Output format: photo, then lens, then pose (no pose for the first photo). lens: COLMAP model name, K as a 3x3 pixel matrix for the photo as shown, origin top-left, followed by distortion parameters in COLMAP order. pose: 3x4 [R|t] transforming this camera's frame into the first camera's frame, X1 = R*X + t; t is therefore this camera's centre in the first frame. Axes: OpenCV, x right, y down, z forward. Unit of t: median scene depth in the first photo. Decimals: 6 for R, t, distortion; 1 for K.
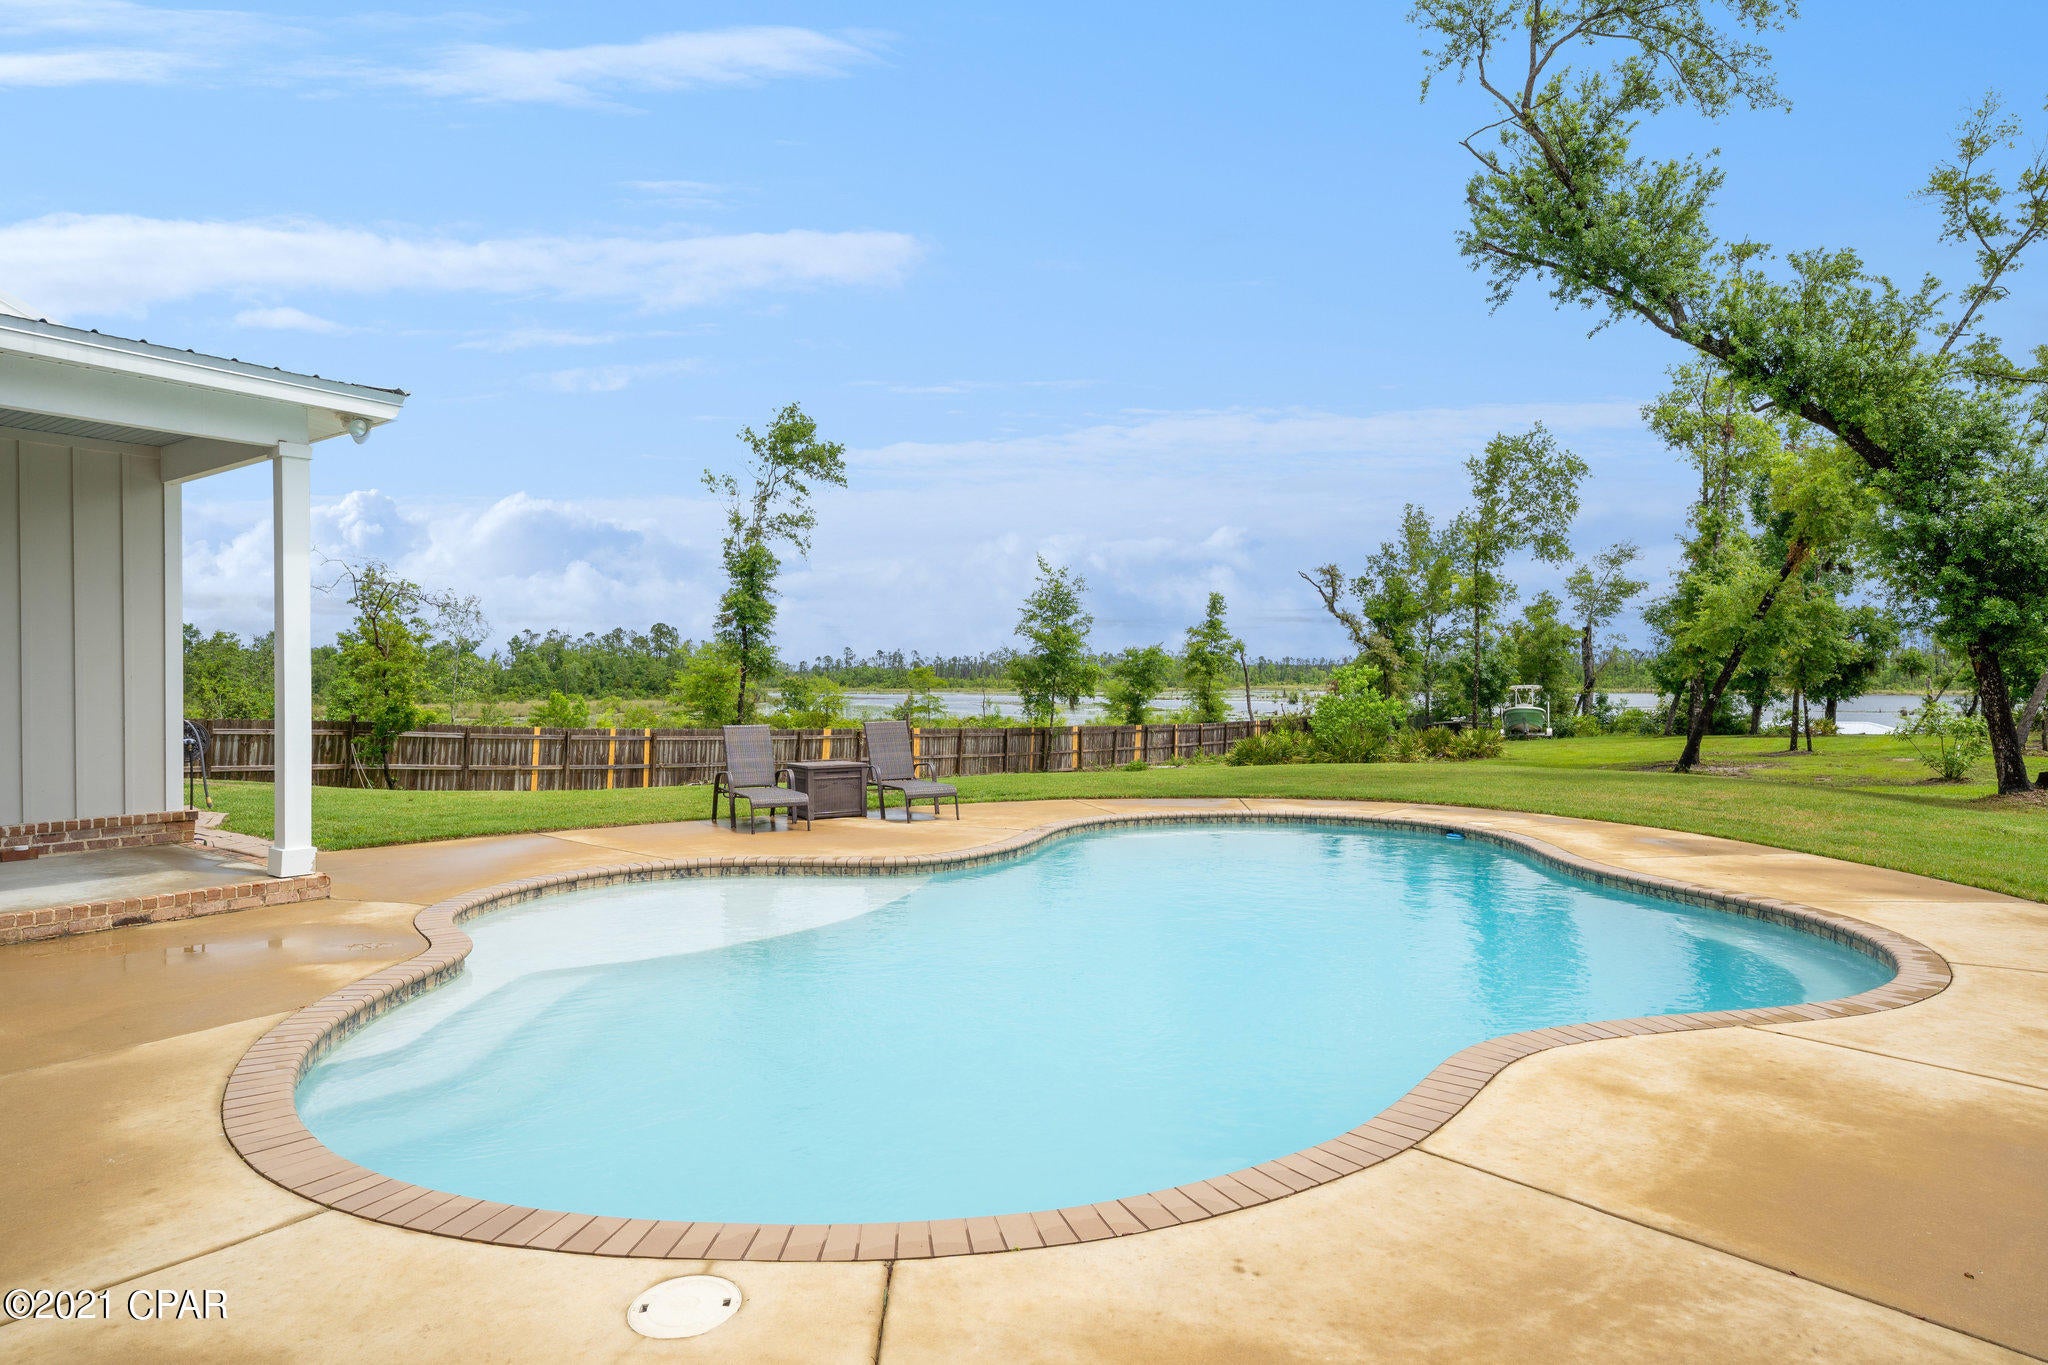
lens RADIAL K [[1166.3, 0, 918.9], [0, 1166.3, 690.4], [0, 0, 1]] dist [-0.004336, -0.010356]
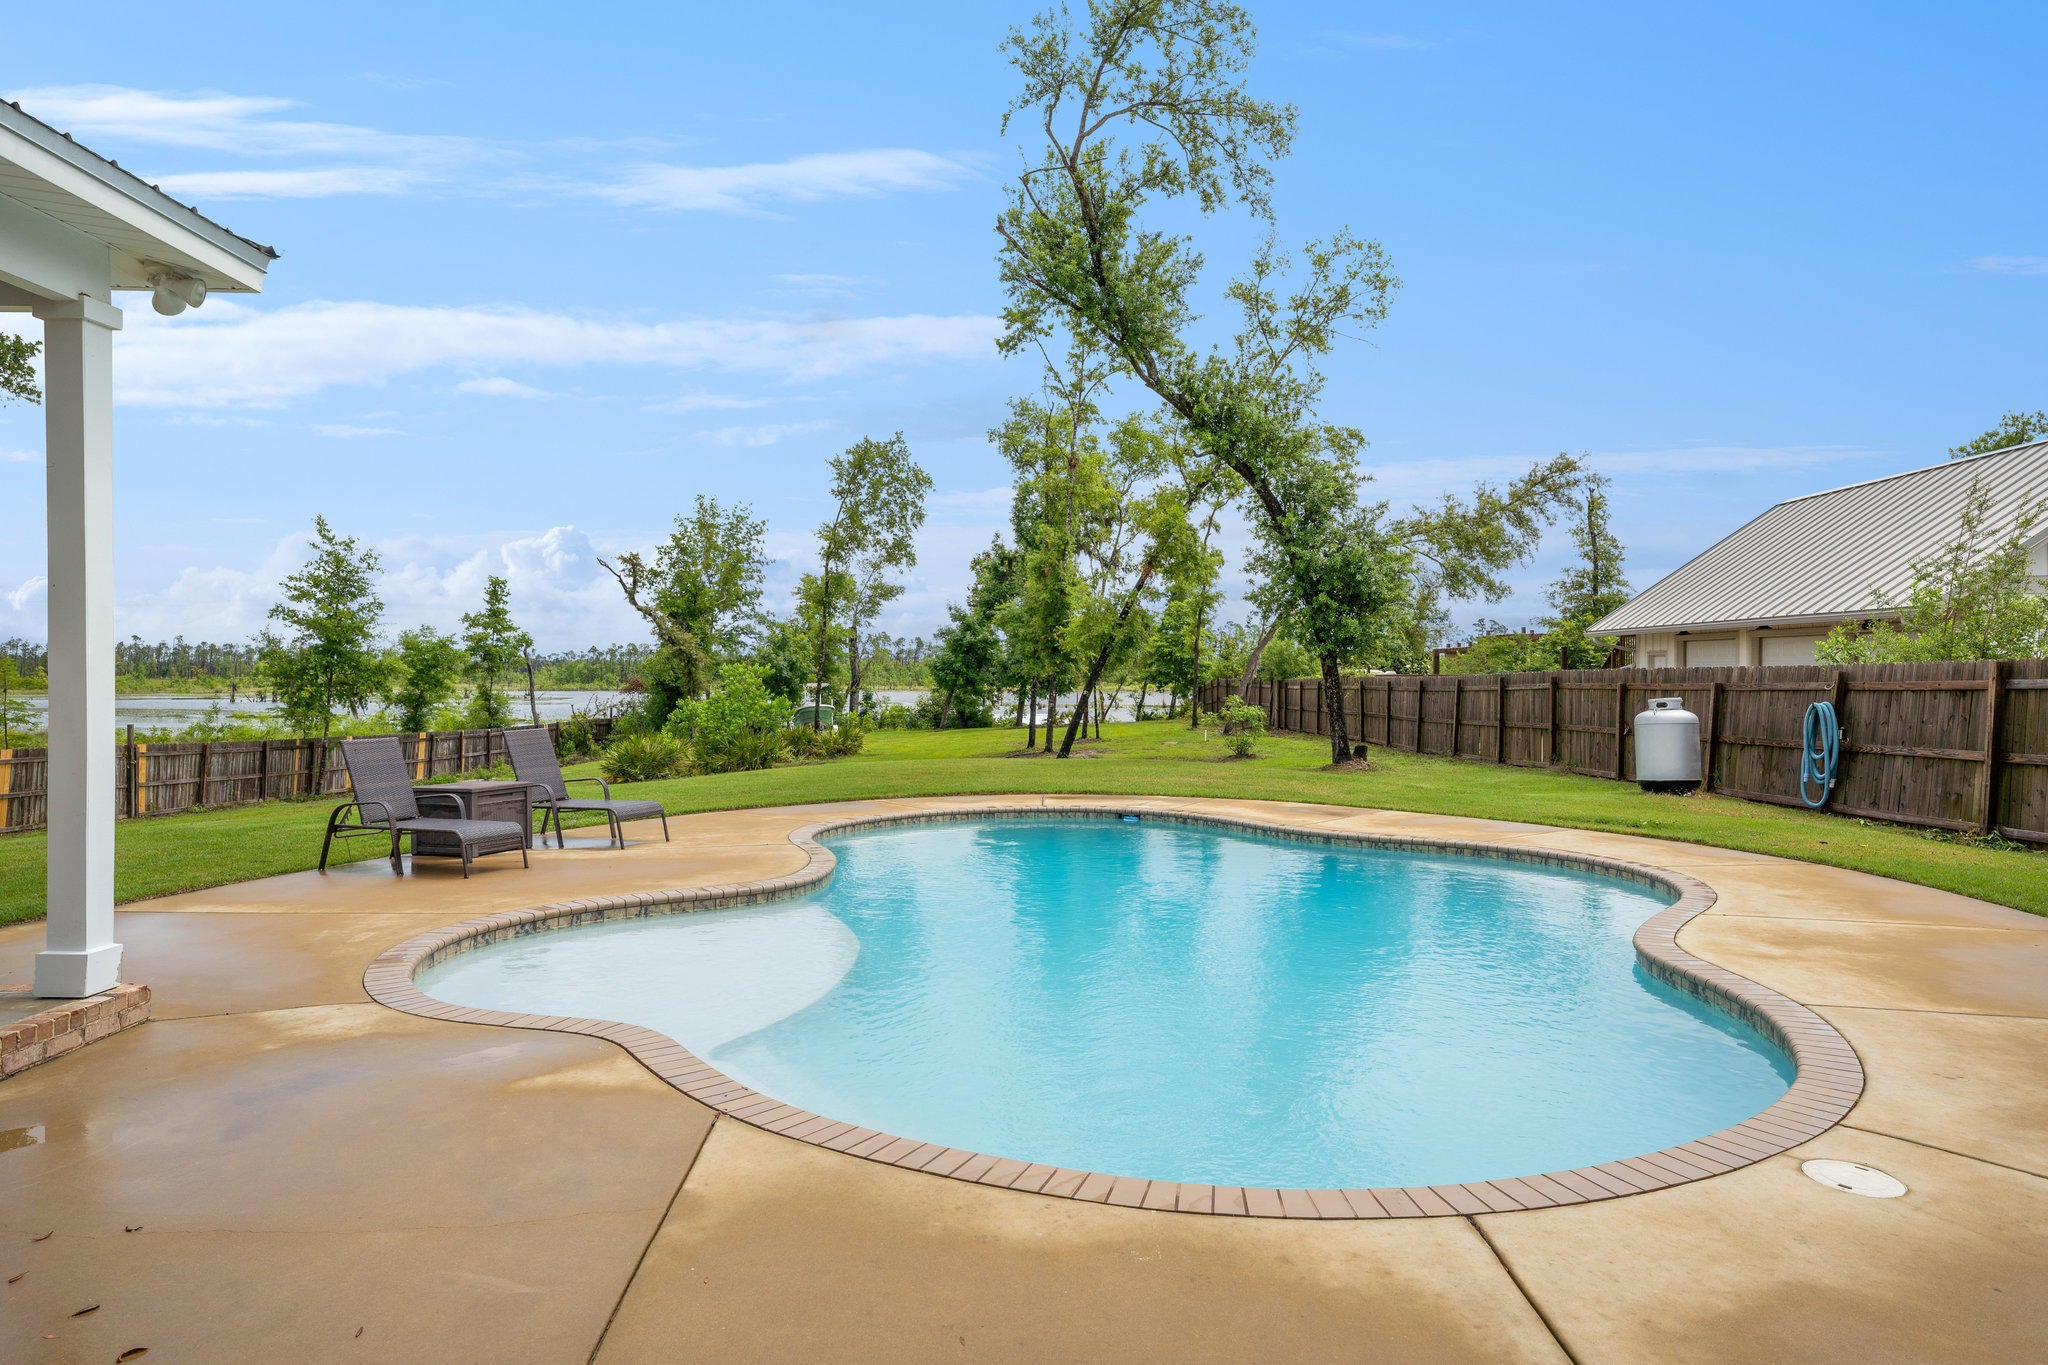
lens RADIAL K [[1298.3, 0, 1028.5], [0, 1298.3, 688.5], [0, 0, 1]] dist [-0.079903, 0.072032]
pose [[0.748639, -0.004912, 0.662960, -0.103264], [0.005525, 0.999984, 0.001171, -0.000254], [-0.662955, 0.002786, 0.748654, 0.035326]]
